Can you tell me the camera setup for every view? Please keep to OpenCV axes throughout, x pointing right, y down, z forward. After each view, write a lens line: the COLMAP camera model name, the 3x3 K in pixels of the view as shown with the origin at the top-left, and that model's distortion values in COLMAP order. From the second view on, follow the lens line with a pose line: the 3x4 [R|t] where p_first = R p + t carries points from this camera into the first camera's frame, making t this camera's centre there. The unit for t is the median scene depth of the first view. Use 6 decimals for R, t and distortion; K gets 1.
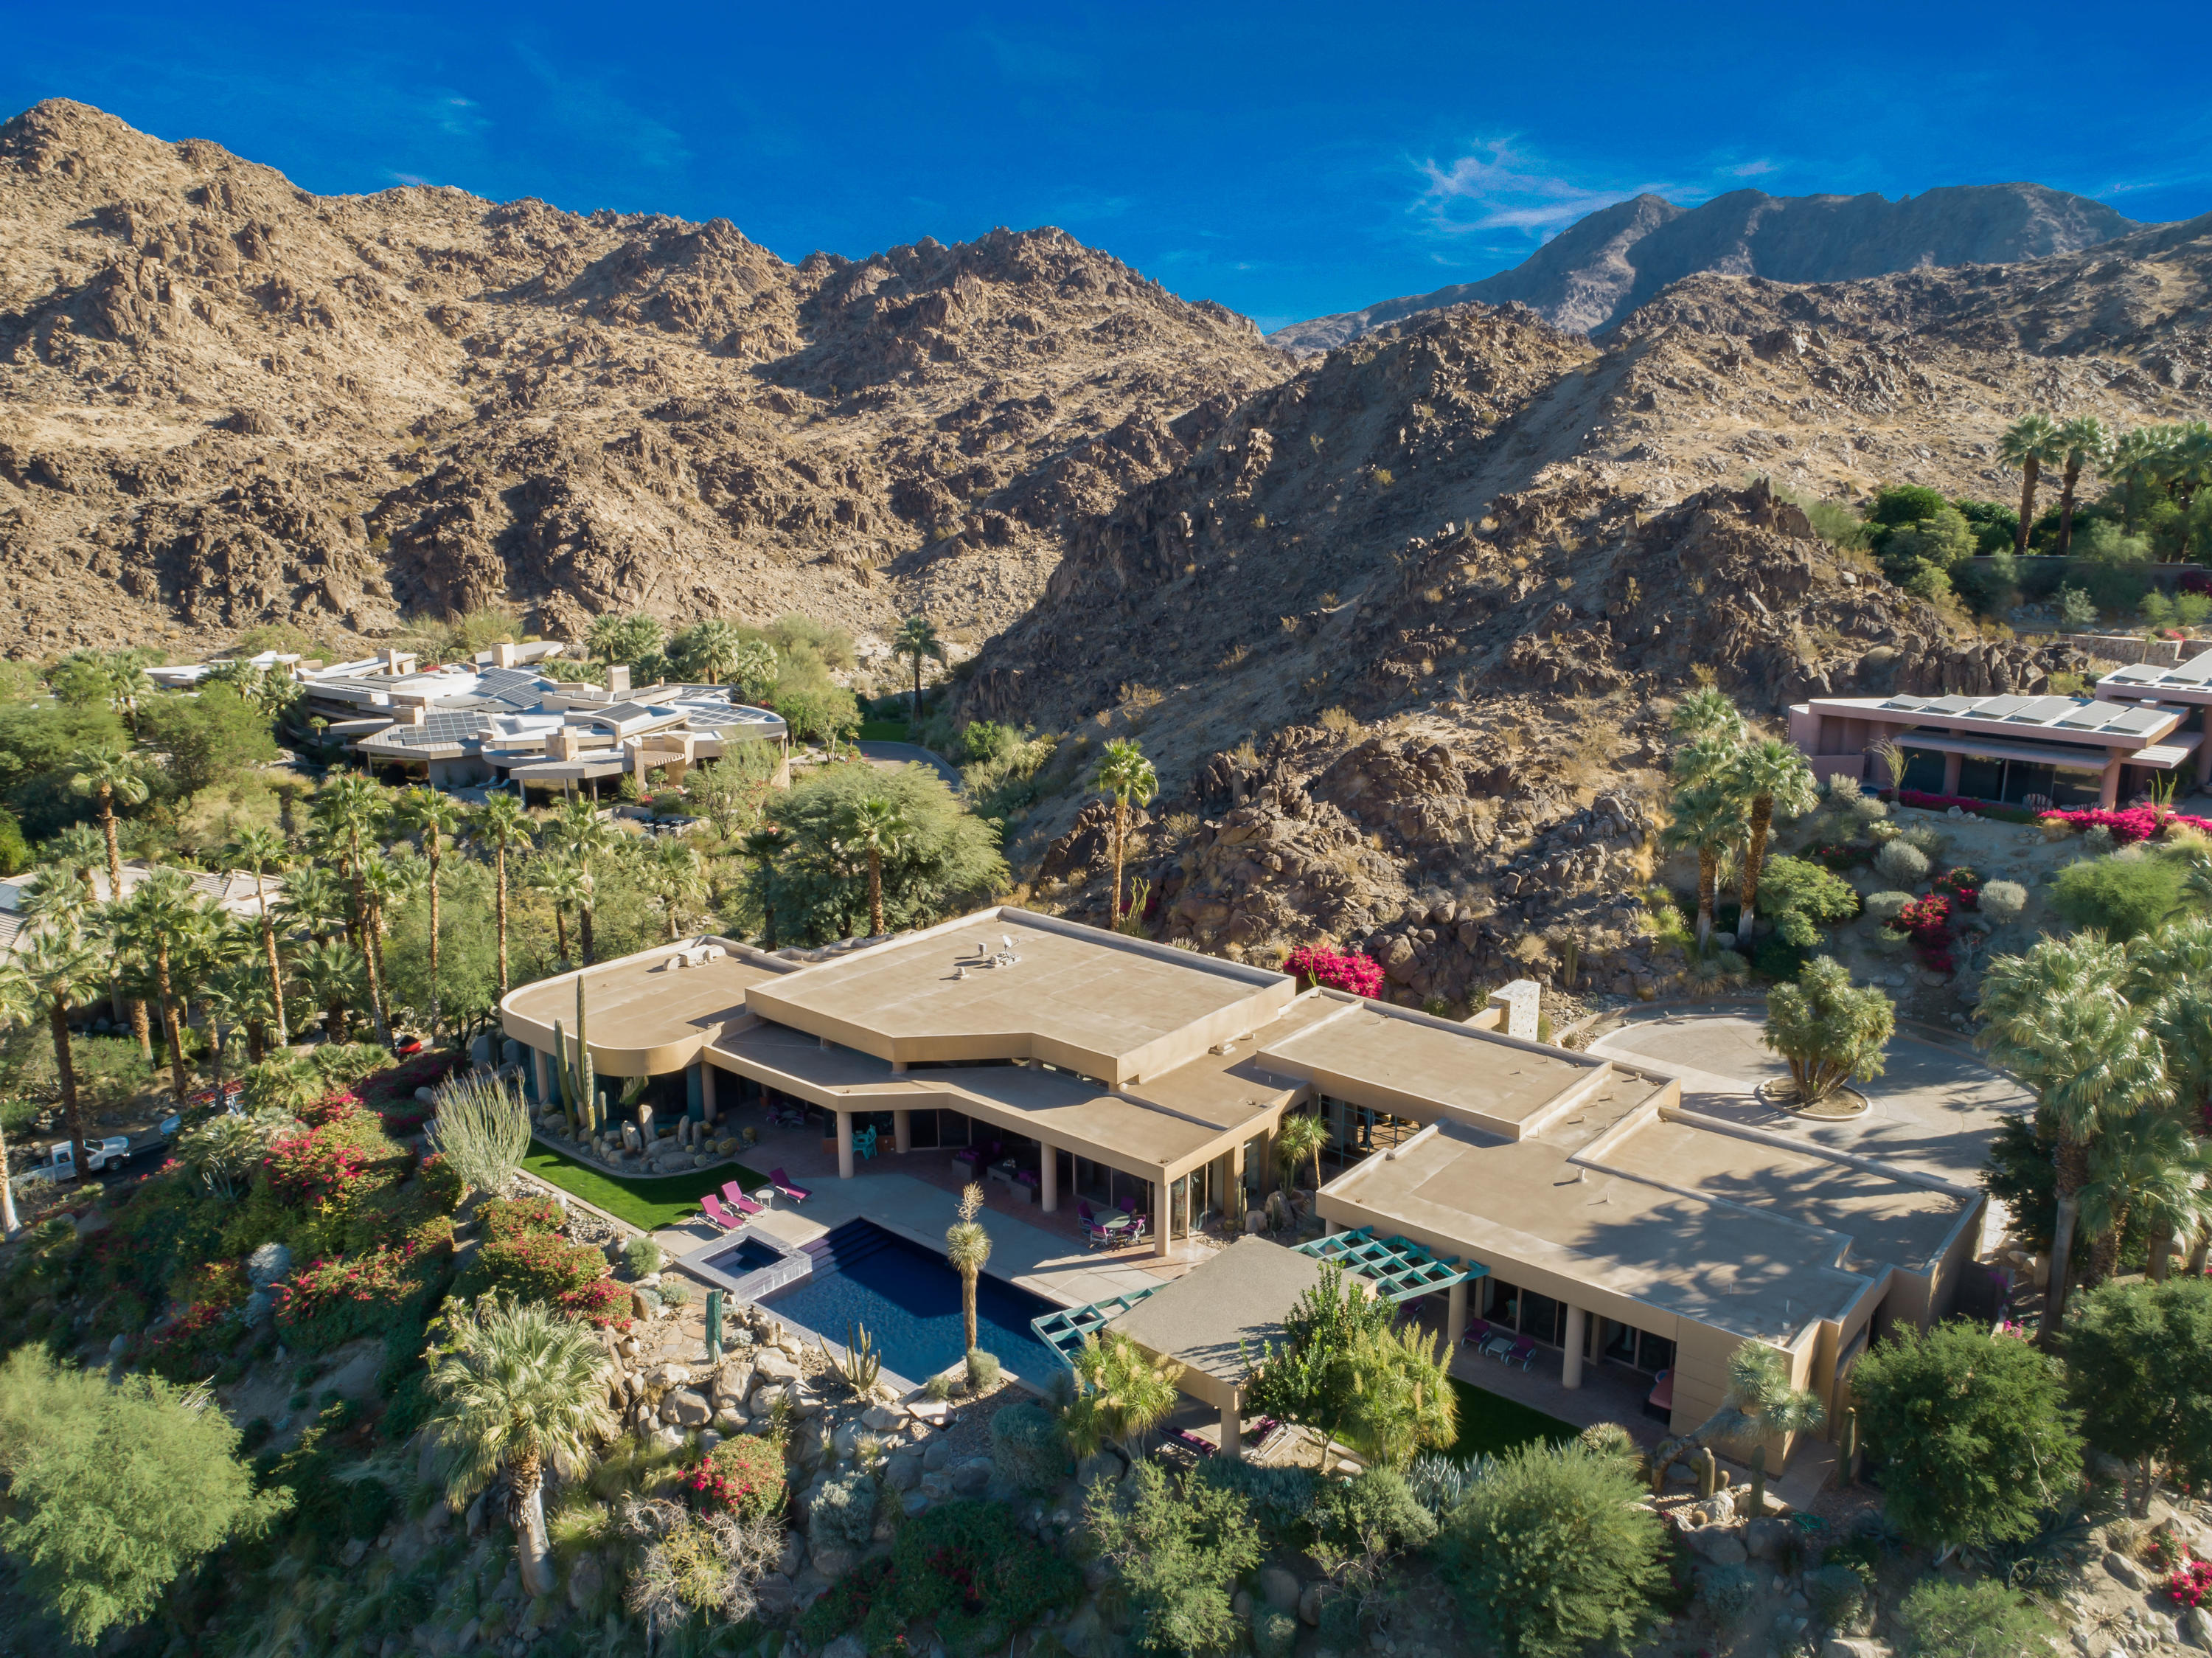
lens RADIAL K [[1682.0, 0, 1108.2], [0, 1682.0, 818.7], [0, 0, 1]] dist [-0.003775, 0.015379]
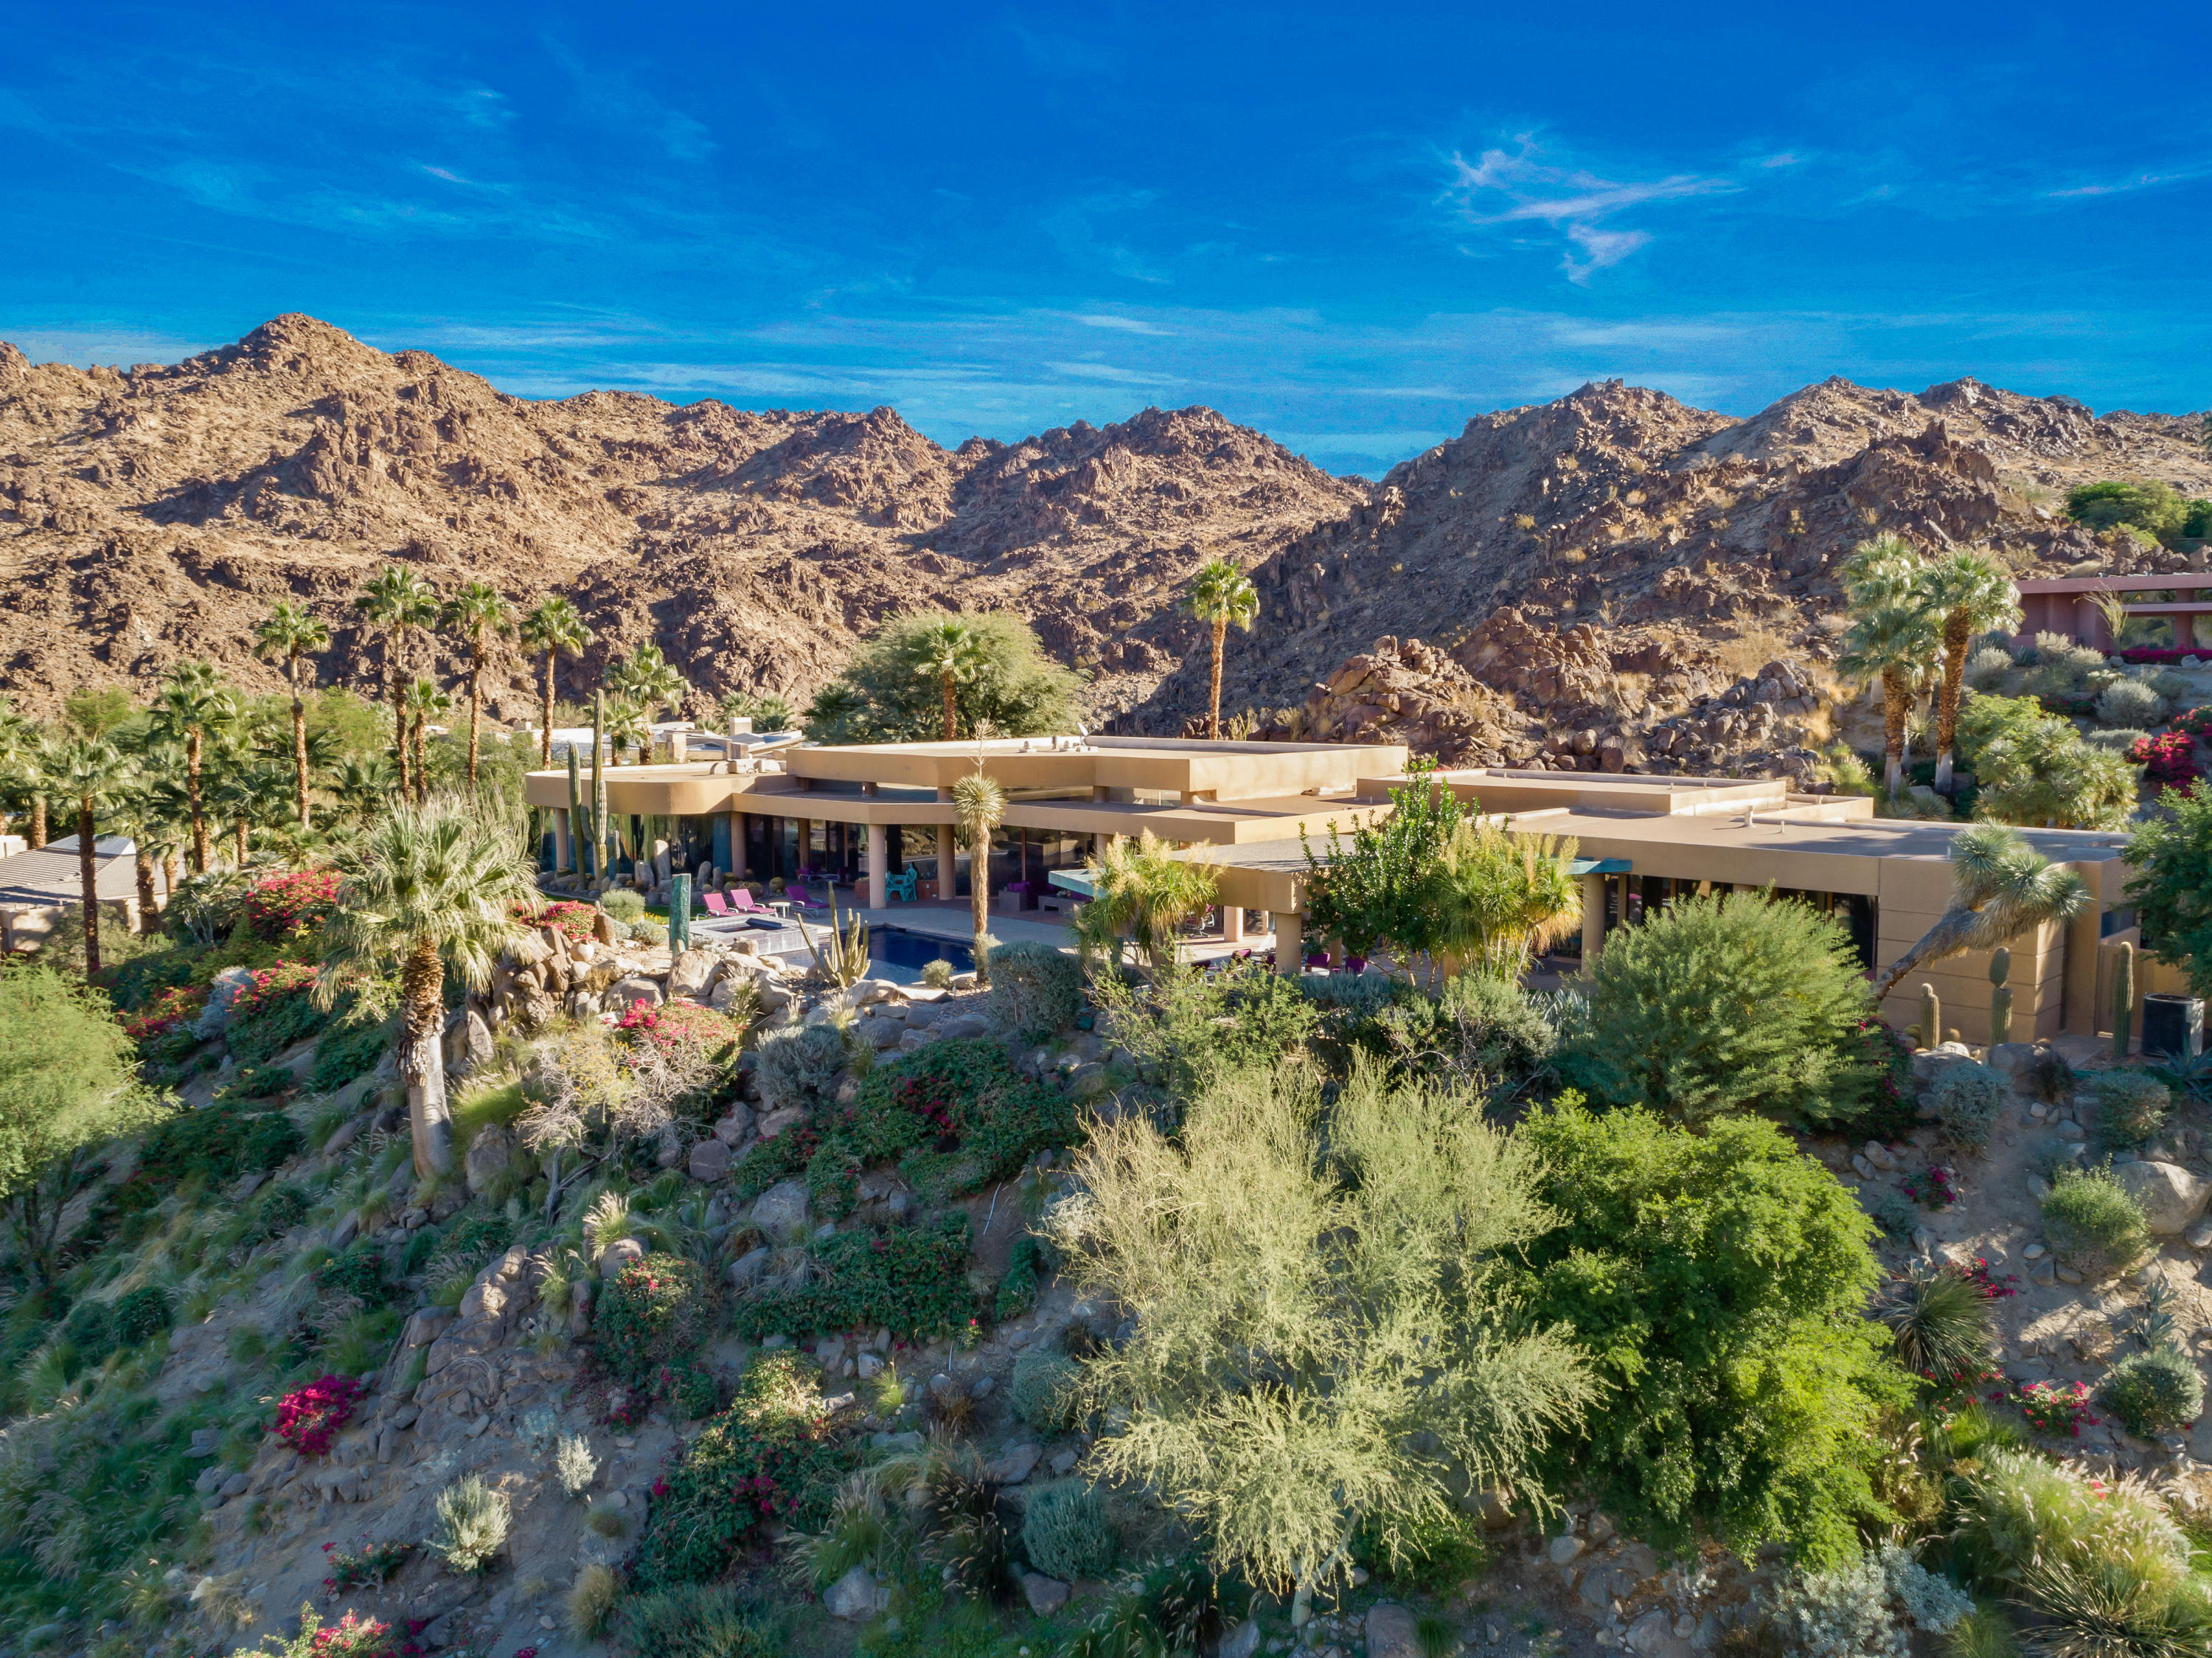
lens RADIAL K [[1676.6, 0, 1108.6], [0, 1676.6, 824.6], [0, 0, 1]] dist [-0.002494, 0.013110]
pose [[0.995645, 0.008150, -0.092871, 0.009489], [-0.021576, 0.989269, -0.144502, 0.064940], [0.090696, 0.145877, 0.985137, 0.034079]]
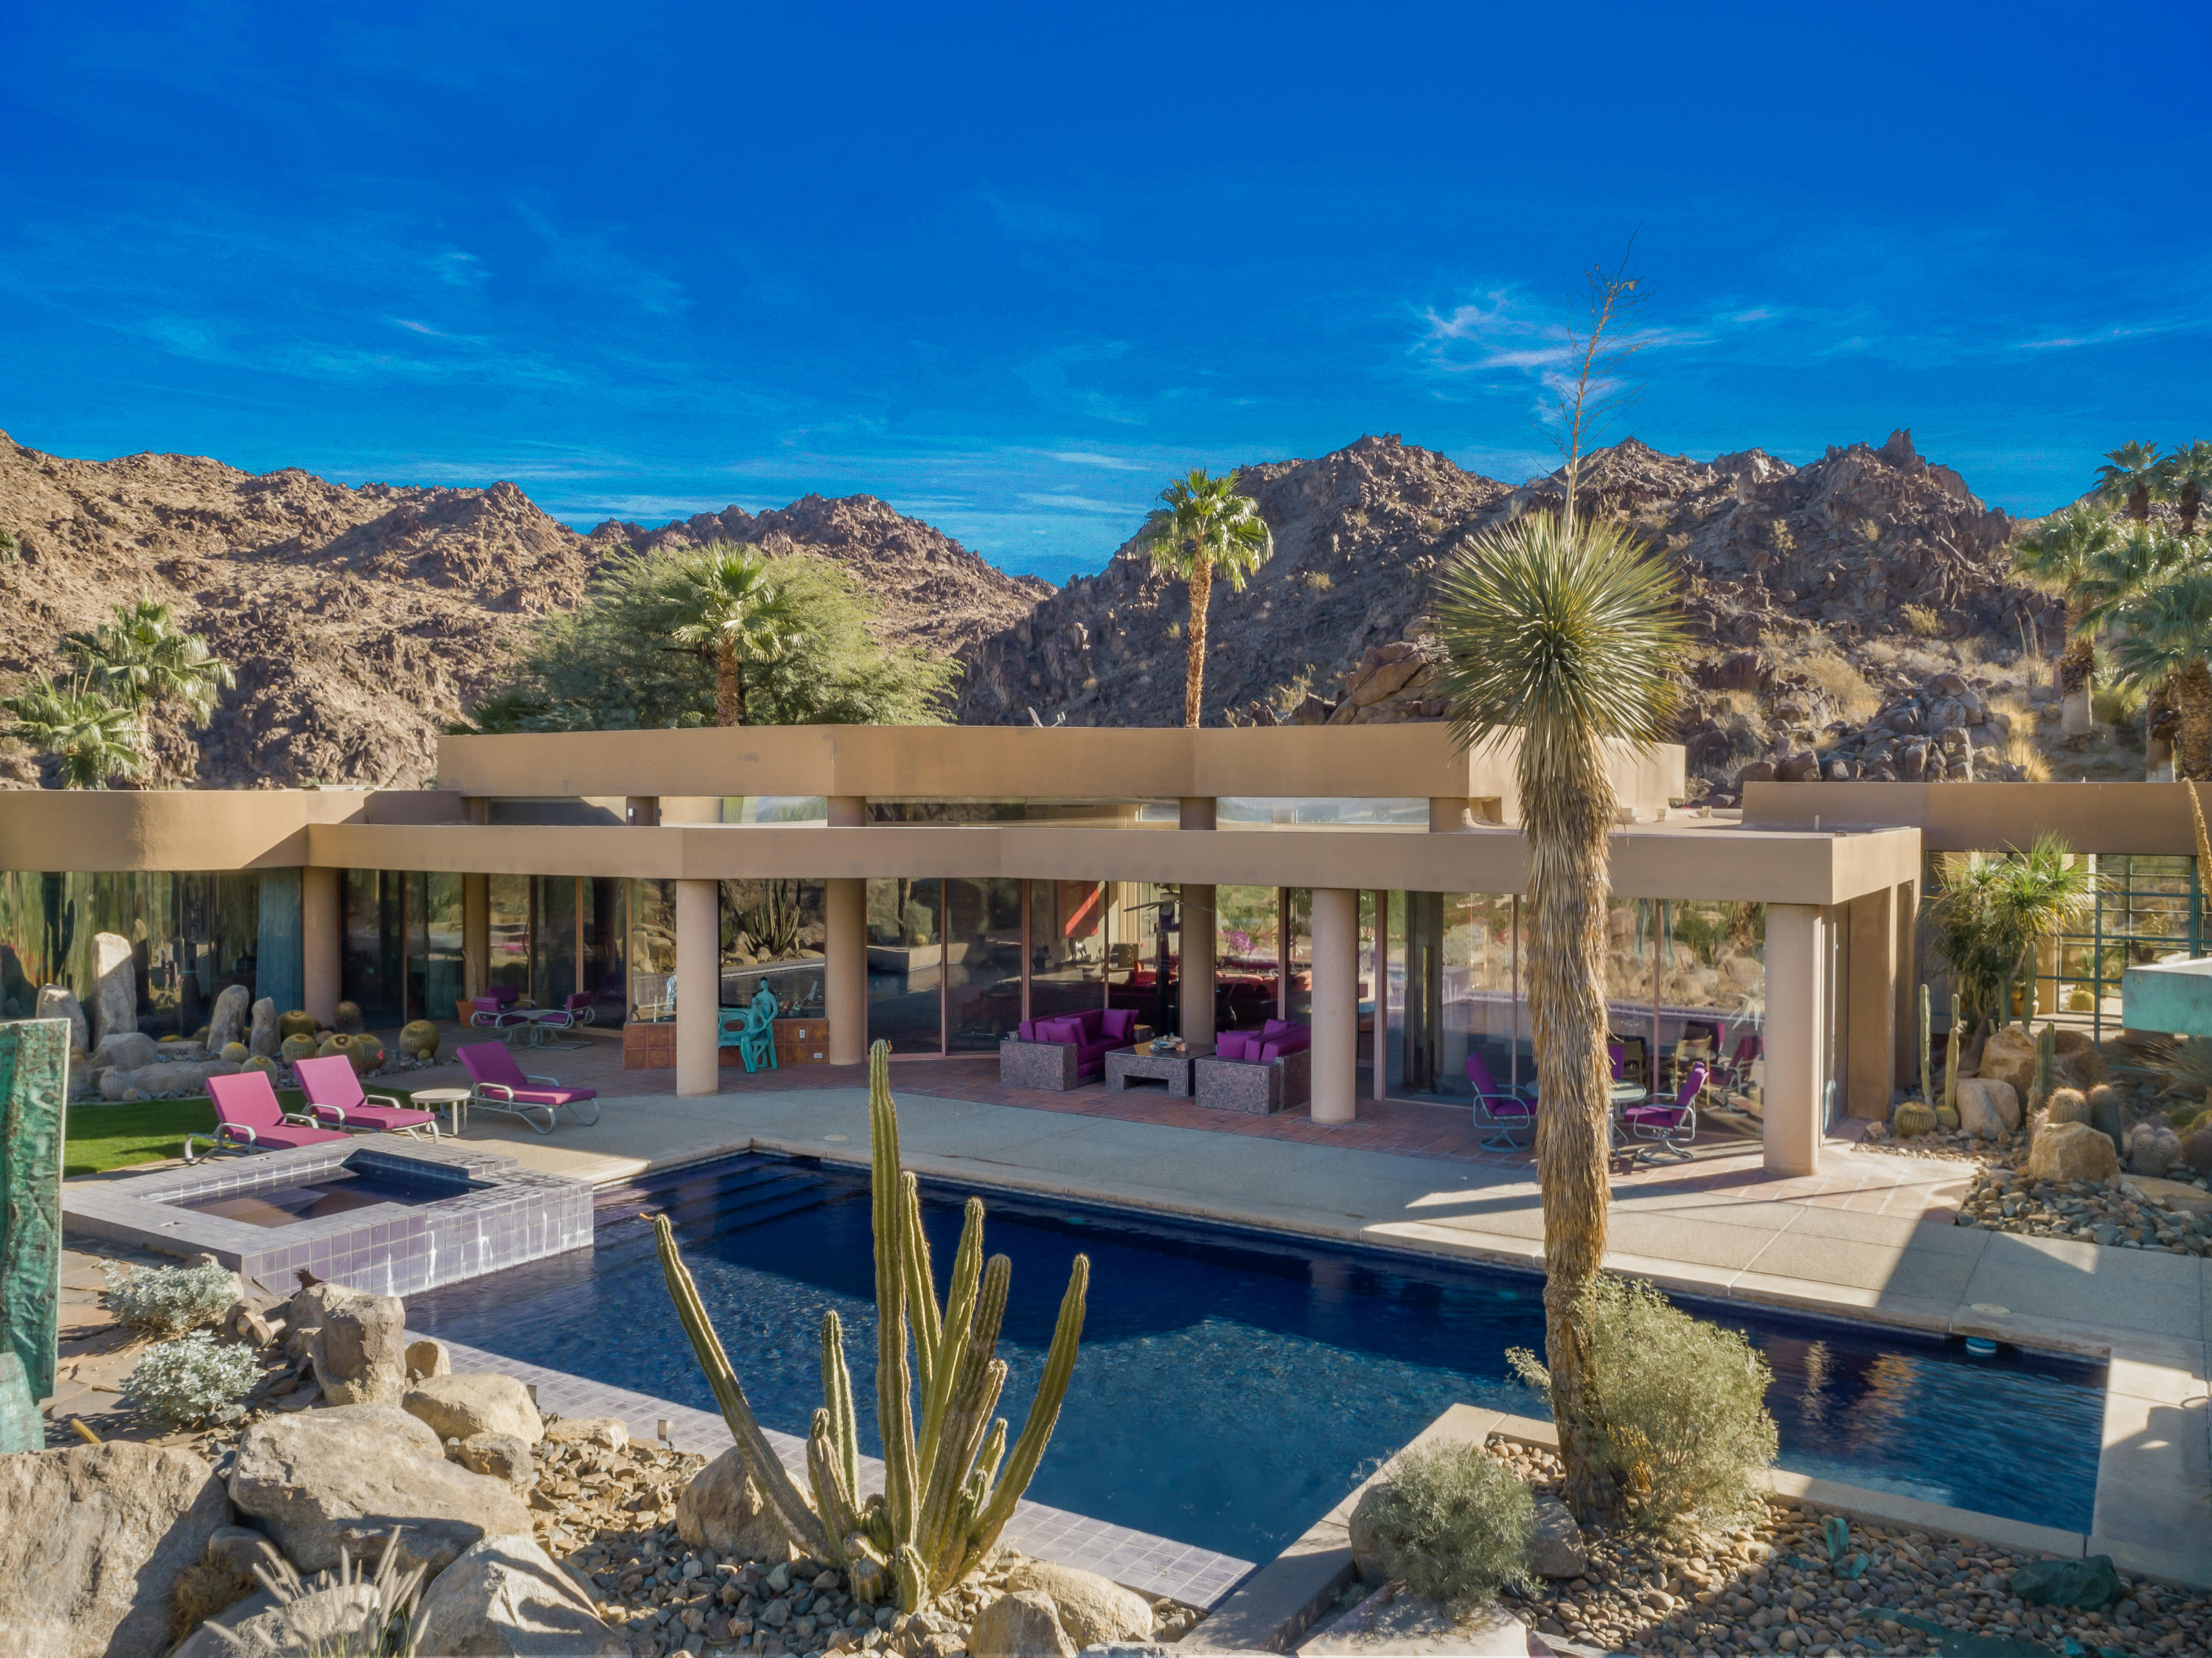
lens RADIAL K [[1676.6, 0, 1108.6], [0, 1676.6, 824.6], [0, 0, 1]] dist [-0.002494, 0.013110]
pose [[0.991660, 0.004422, 0.128806, -0.025810], [0.024076, 0.975462, -0.218847, 0.052481], [-0.126613, 0.220123, 0.967220, 0.143083]]
